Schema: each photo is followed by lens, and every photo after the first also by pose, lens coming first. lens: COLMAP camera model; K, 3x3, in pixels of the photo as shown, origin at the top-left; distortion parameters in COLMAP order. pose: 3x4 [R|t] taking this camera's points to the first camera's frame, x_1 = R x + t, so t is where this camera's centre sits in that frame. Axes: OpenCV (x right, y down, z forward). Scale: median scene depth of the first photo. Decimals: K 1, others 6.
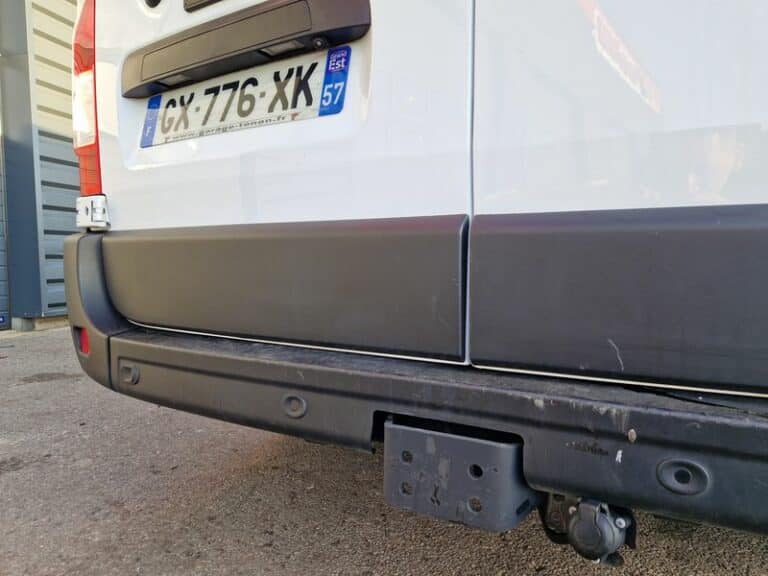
lens RADIAL K [[513.8, 0, 384.0], [0, 513.8, 288.0], [0, 0, 1]] dist [0.075396, -0.075233]
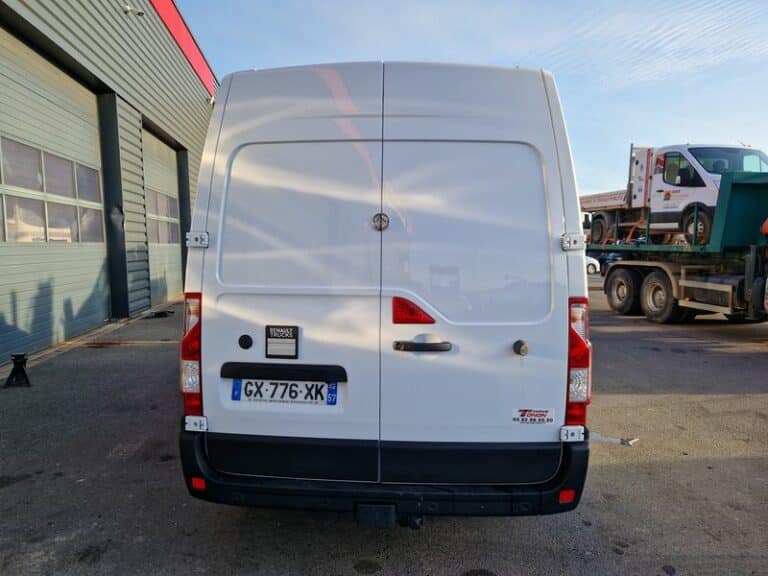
lens RADIAL K [[513.8, 0, 384.0], [0, 513.8, 288.0], [0, 0, 1]] dist [0.075396, -0.075233]
pose [[0.901899, -0.029420, 0.430944, -1.026126], [0.018427, 0.999390, 0.029663, -1.016768], [-0.431554, -0.018812, 0.901891, -1.732473]]
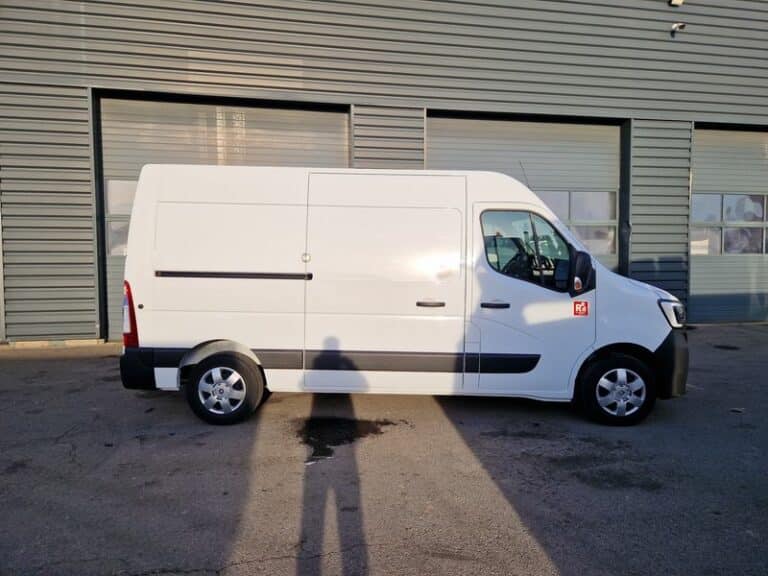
lens RADIAL K [[513.8, 0, 384.0], [0, 513.8, 288.0], [0, 0, 1]] dist [0.075396, -0.075233]
pose [[0.469518, 0.050688, -0.881466, 7.074621], [-0.047562, 0.998353, 0.032075, -1.082415], [0.881641, 0.026864, 0.471156, 0.046878]]
